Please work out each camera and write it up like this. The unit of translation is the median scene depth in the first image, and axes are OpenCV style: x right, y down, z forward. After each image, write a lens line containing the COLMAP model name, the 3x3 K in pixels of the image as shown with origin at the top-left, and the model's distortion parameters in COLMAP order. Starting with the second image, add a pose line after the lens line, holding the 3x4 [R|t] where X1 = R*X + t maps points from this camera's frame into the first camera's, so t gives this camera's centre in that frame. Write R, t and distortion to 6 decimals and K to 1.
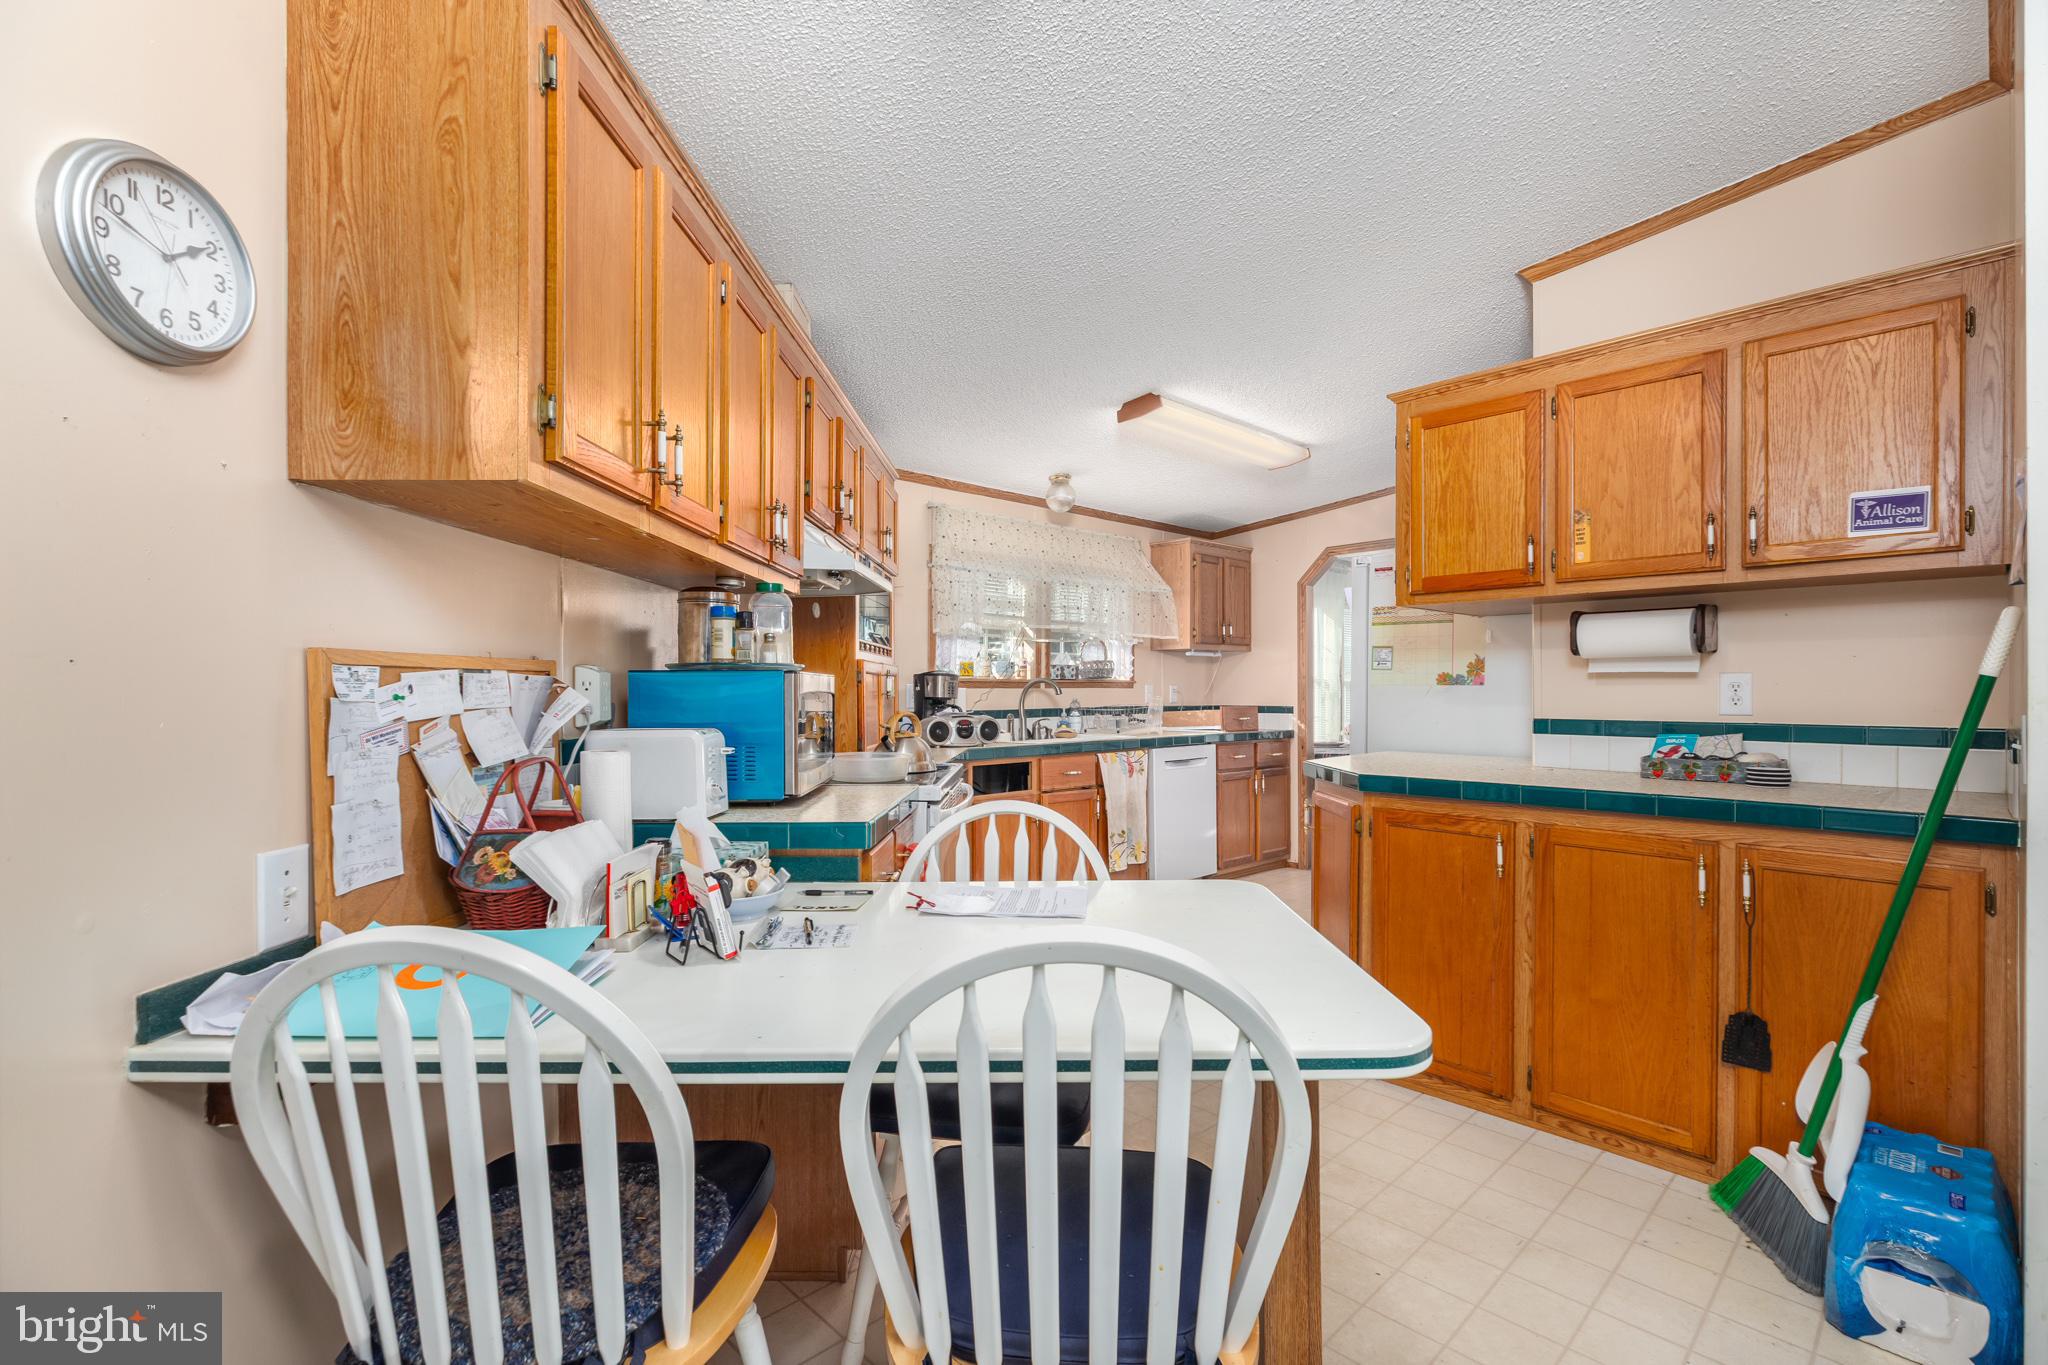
lens RADIAL K [[919.1, 0, 1016.3], [0, 919.1, 693.7], [0, 0, 1]] dist [0.005120, -0.001757]
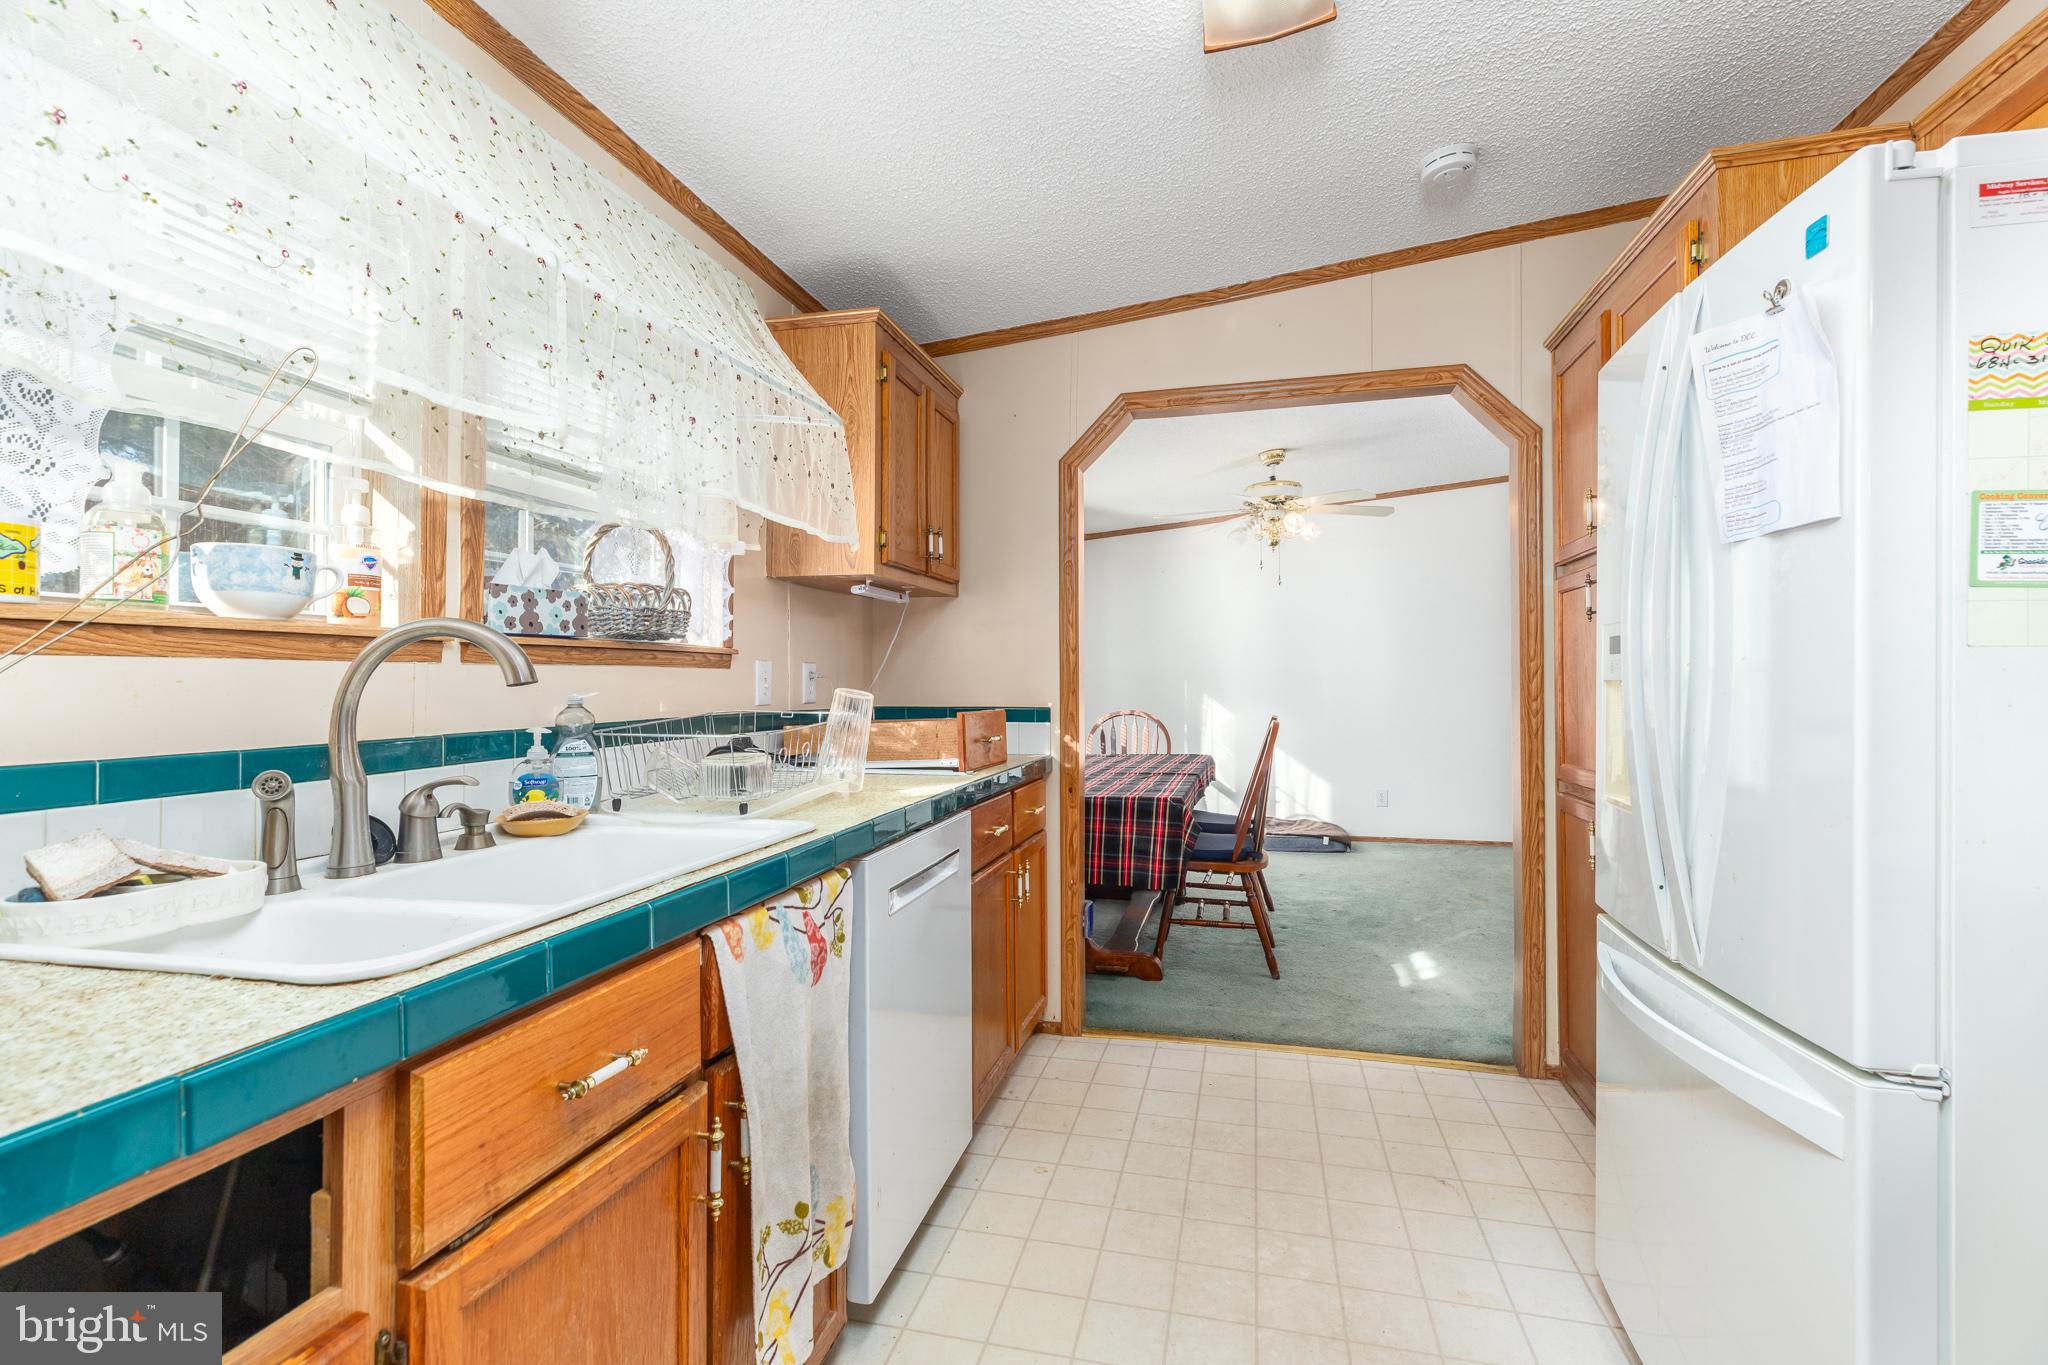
lens RADIAL K [[919.1, 0, 1032.7], [0, 919.1, 666.6], [0, 0, 1]] dist [0.005120, -0.001757]
pose [[0.843433, 0.010107, 0.537139, 0.027052], [-0.000729, 0.999844, -0.017669, 0.000420], [-0.537234, 0.014511, 0.843309, 0.658400]]
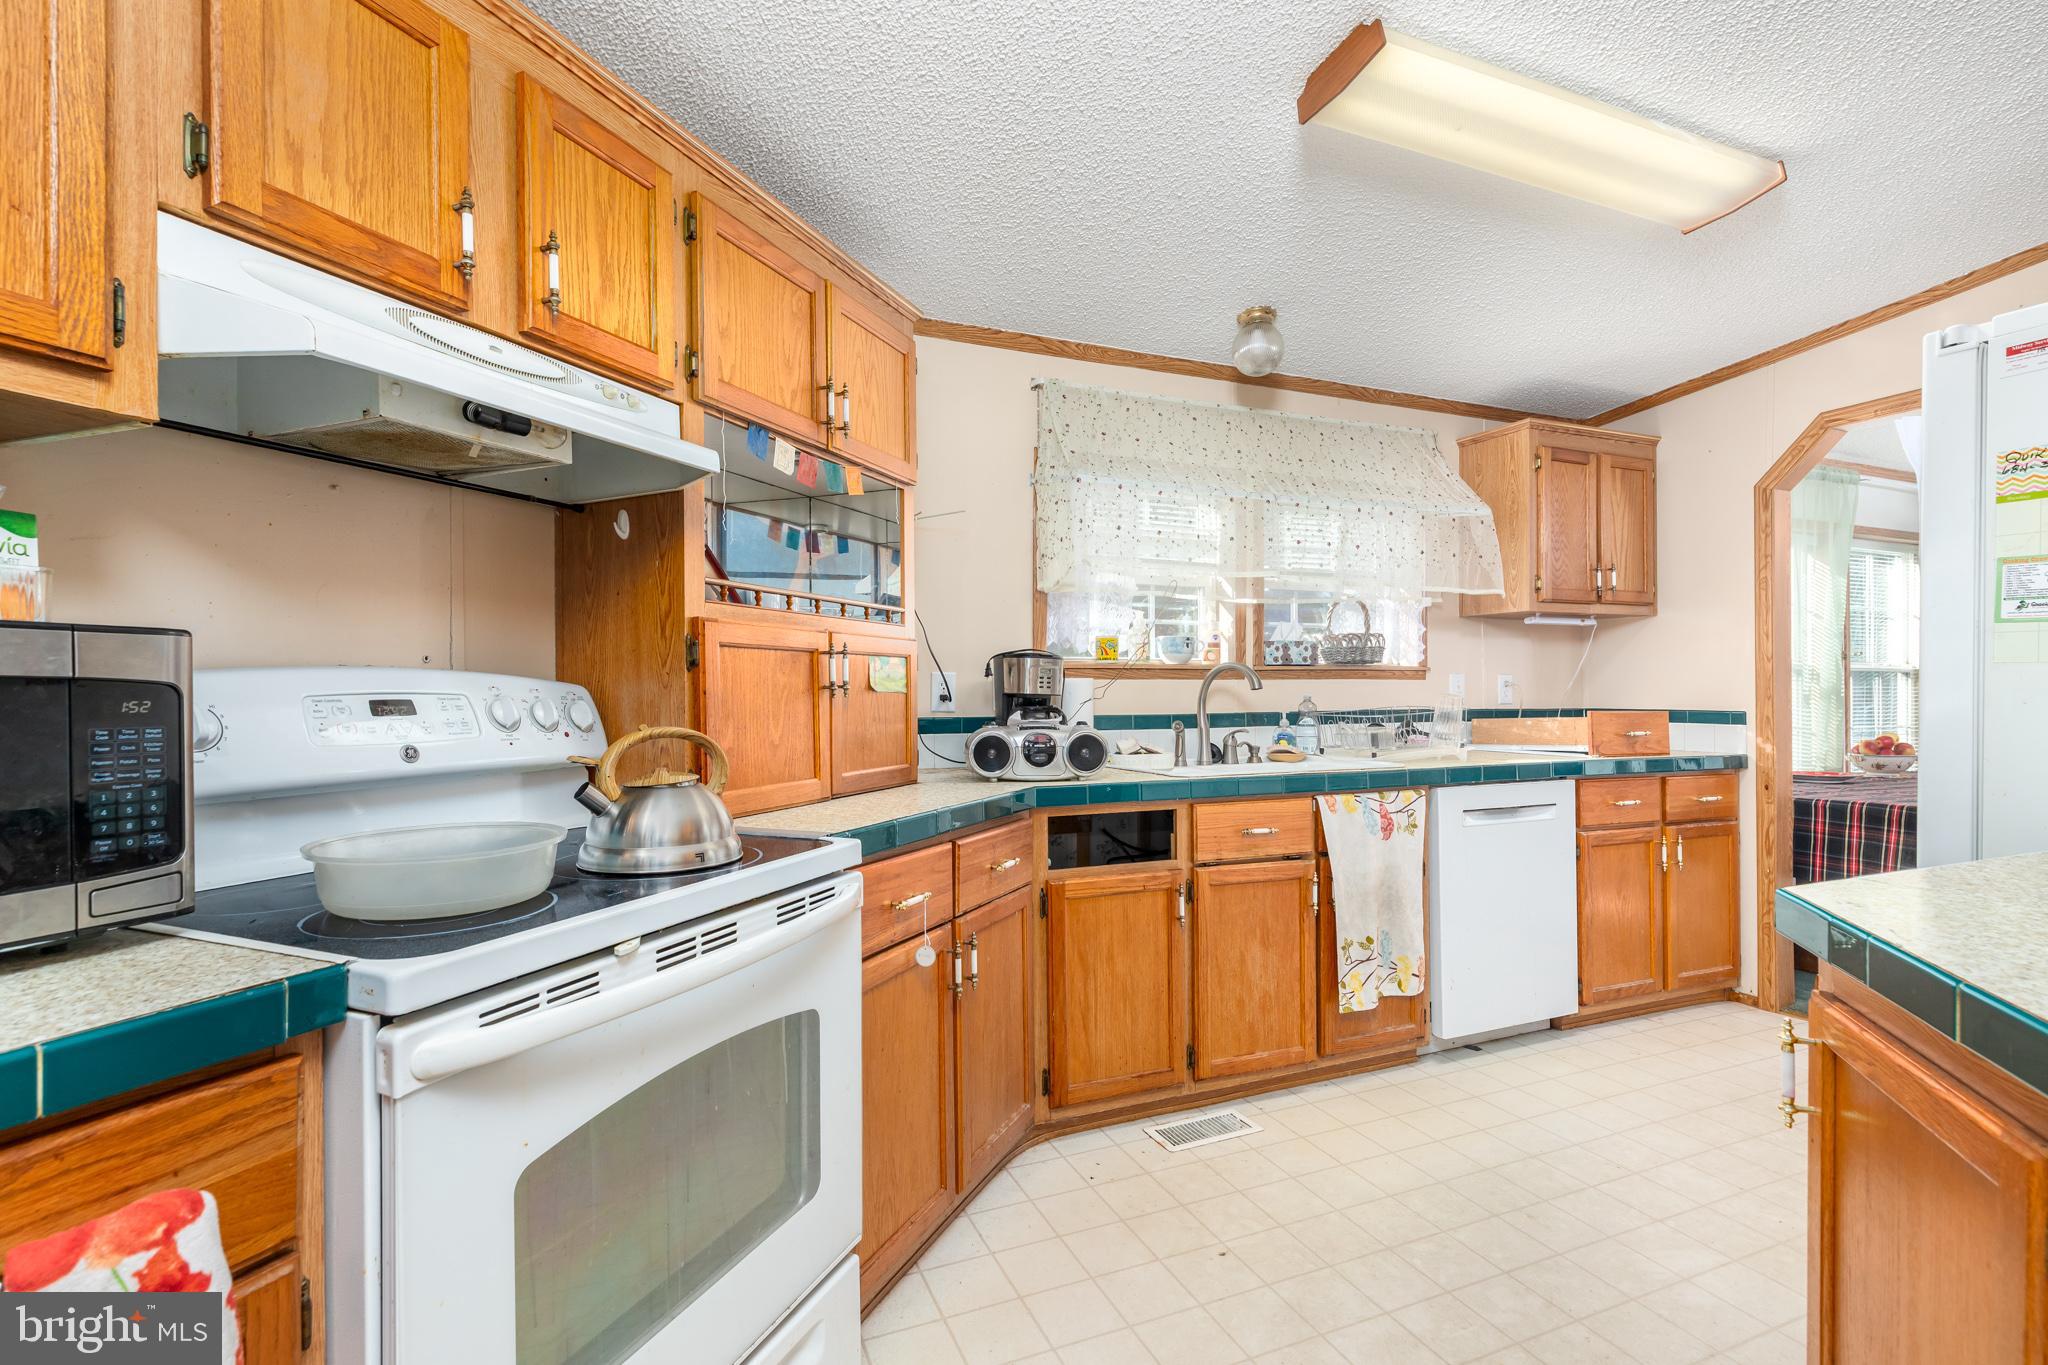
lens RADIAL K [[919.1, 0, 1024.4], [0, 919.1, 684.4], [0, 0, 1]] dist [0.005120, -0.001757]
pose [[0.932698, -0.001556, -0.360655, 0.109080], [-0.000475, 0.999985, -0.005545, 0.000991], [0.360658, 0.005343, 0.932683, 0.369728]]
